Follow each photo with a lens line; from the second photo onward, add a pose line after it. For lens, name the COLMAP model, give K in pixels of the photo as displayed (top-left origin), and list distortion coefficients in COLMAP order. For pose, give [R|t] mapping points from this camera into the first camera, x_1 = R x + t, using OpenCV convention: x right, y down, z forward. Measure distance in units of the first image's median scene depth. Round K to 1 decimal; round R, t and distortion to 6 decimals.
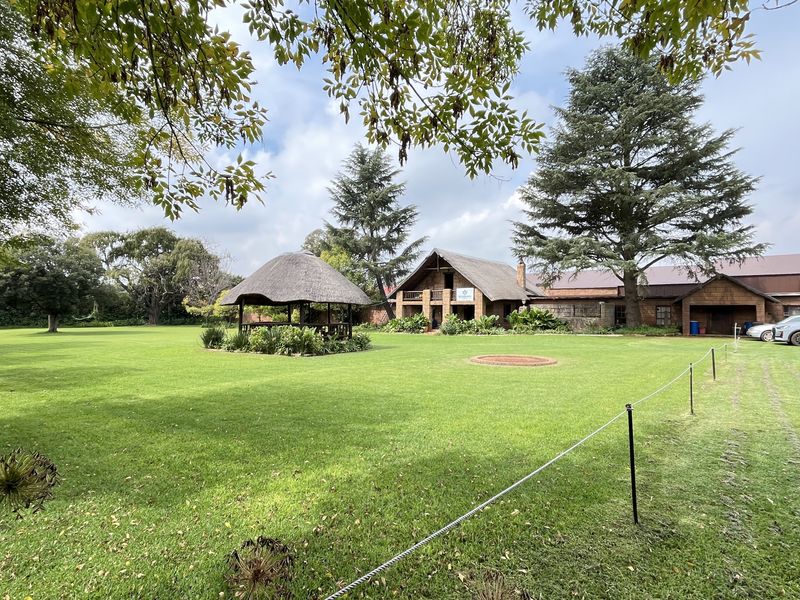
lens RADIAL K [[426.3, 0, 397.0], [0, 426.3, 302.4], [0, 0, 1]] dist [0.001623, 0.000797]
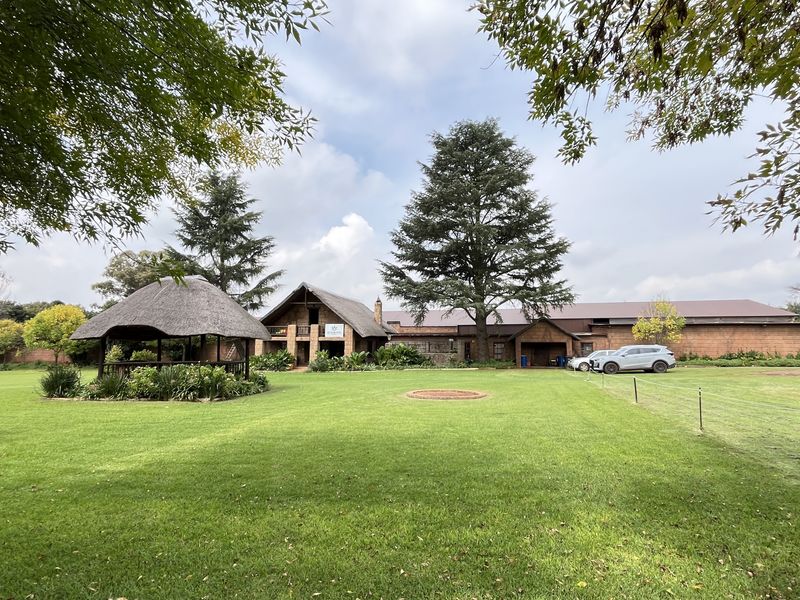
lens RADIAL K [[426.3, 0, 397.0], [0, 426.3, 302.4], [0, 0, 1]] dist [0.001623, 0.000797]
pose [[0.915903, 0.041043, 0.399296, -0.108290], [-0.006894, 0.996221, -0.086586, 0.001255], [-0.401341, 0.076552, 0.912724, 0.032728]]
